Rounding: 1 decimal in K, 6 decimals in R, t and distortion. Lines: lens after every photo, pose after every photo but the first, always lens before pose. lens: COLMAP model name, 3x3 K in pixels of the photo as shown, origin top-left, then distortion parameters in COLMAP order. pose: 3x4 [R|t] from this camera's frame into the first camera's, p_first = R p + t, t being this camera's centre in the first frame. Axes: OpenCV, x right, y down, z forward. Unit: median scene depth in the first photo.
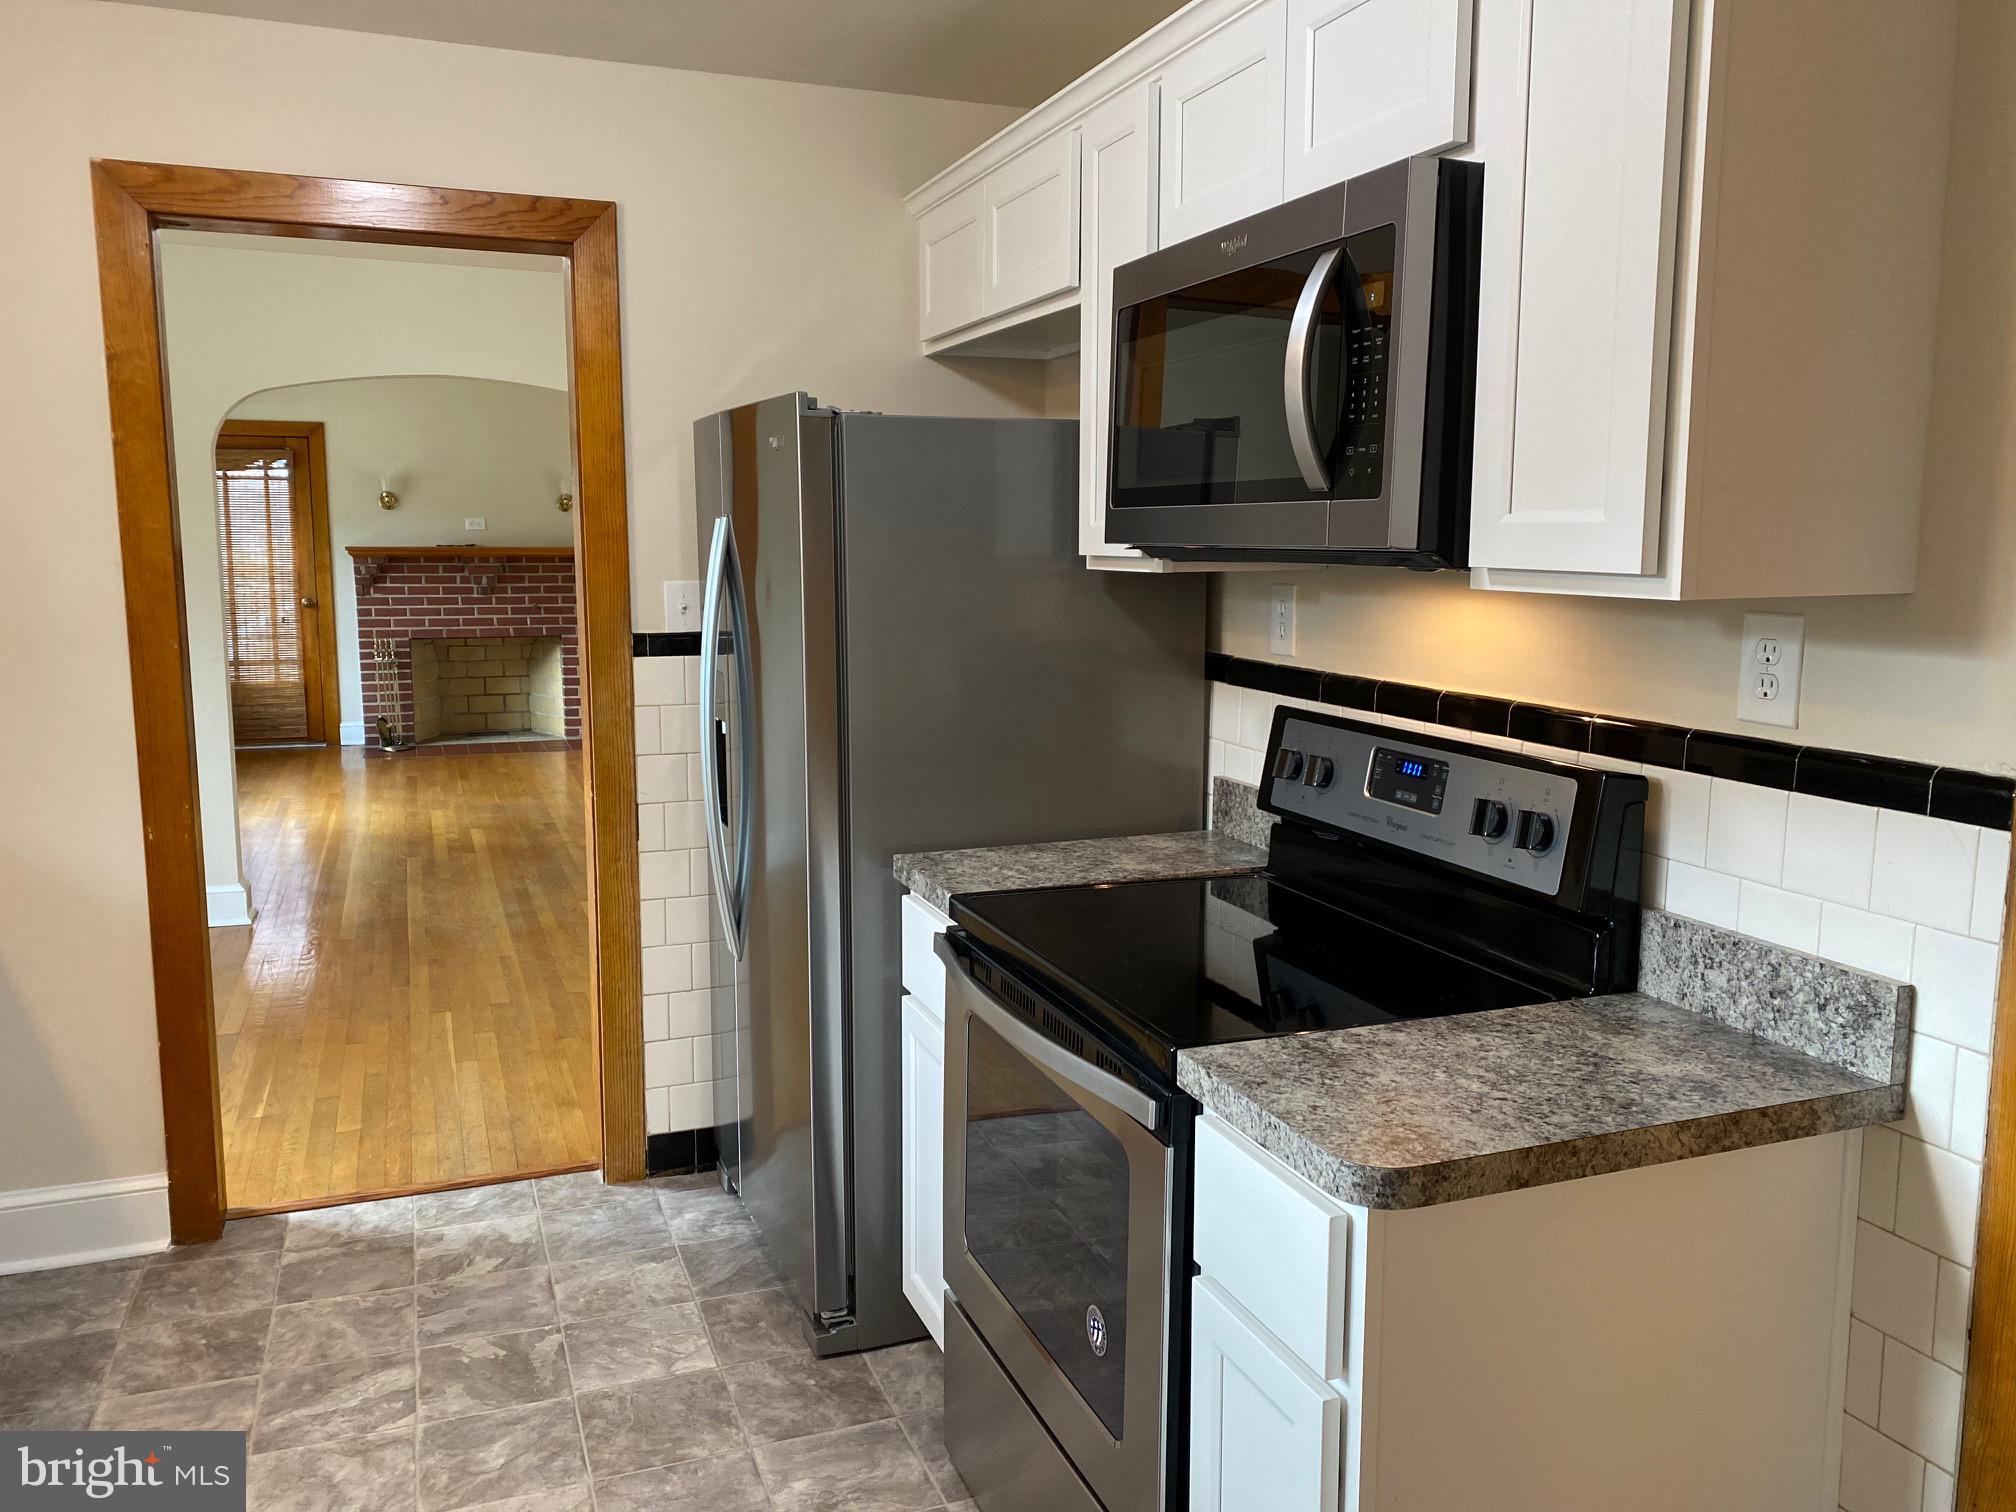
lens RADIAL K [[1515.6, 0, 1003.4], [0, 1515.6, 730.3], [0, 0, 1]] dist [-0.006516, 0.000057]
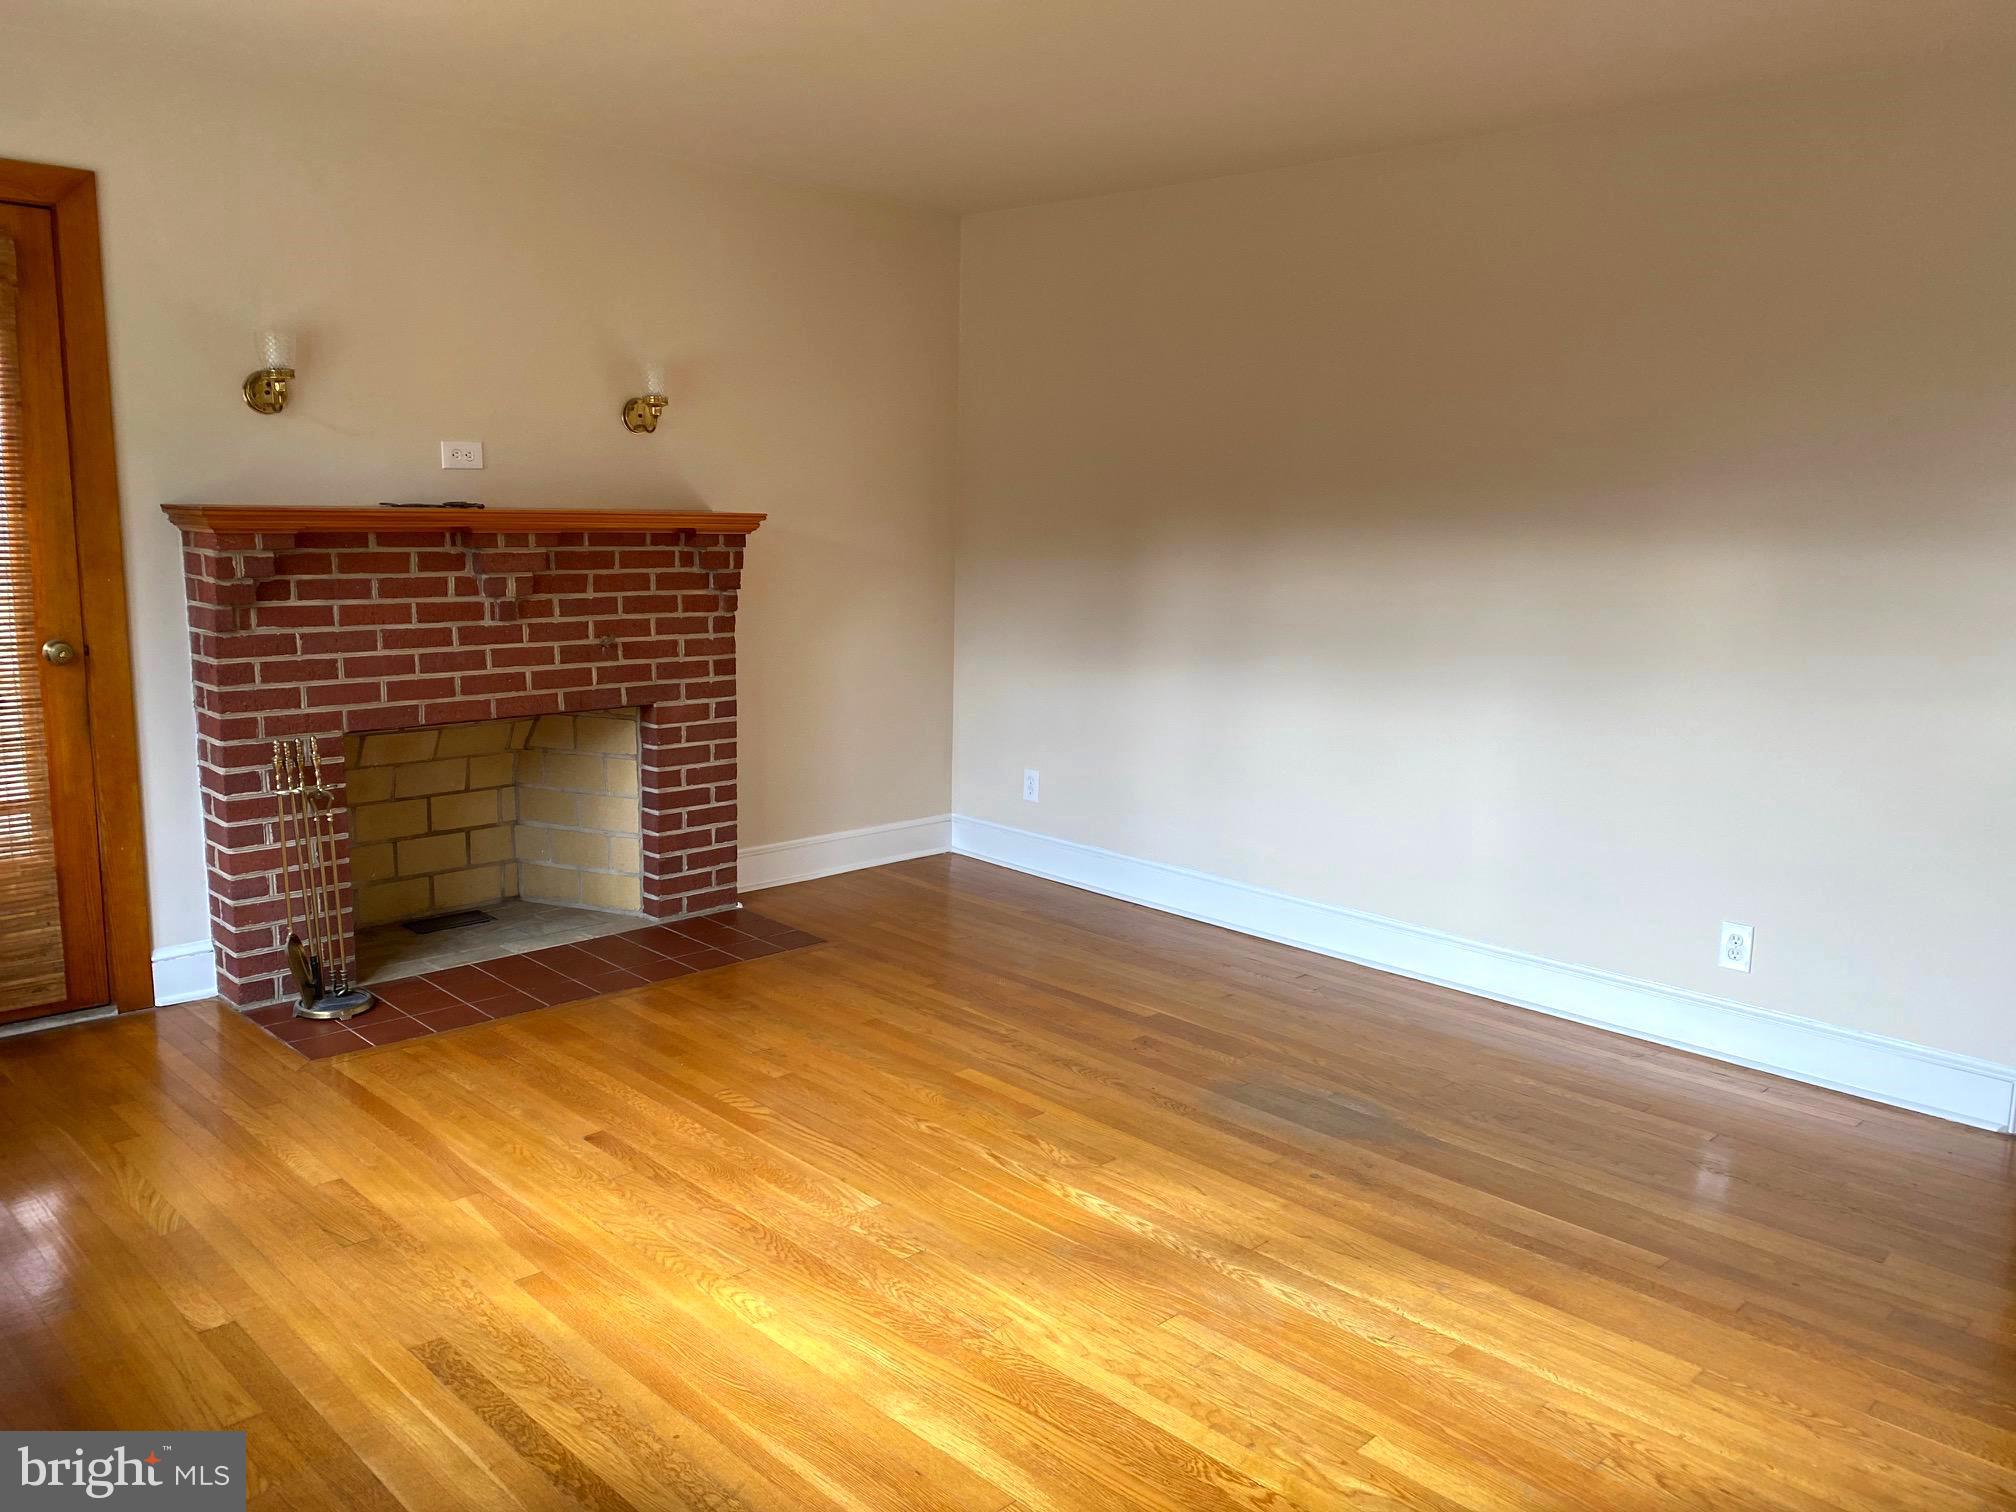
lens RADIAL K [[1515.6, 0, 1003.4], [0, 1515.6, 730.3], [0, 0, 1]] dist [-0.006516, 0.000057]
pose [[0.912405, -0.045994, 0.406697, -0.393404], [0.034108, 0.998754, 0.036429, -0.069506], [-0.407865, -0.019367, 0.912837, 0.550906]]
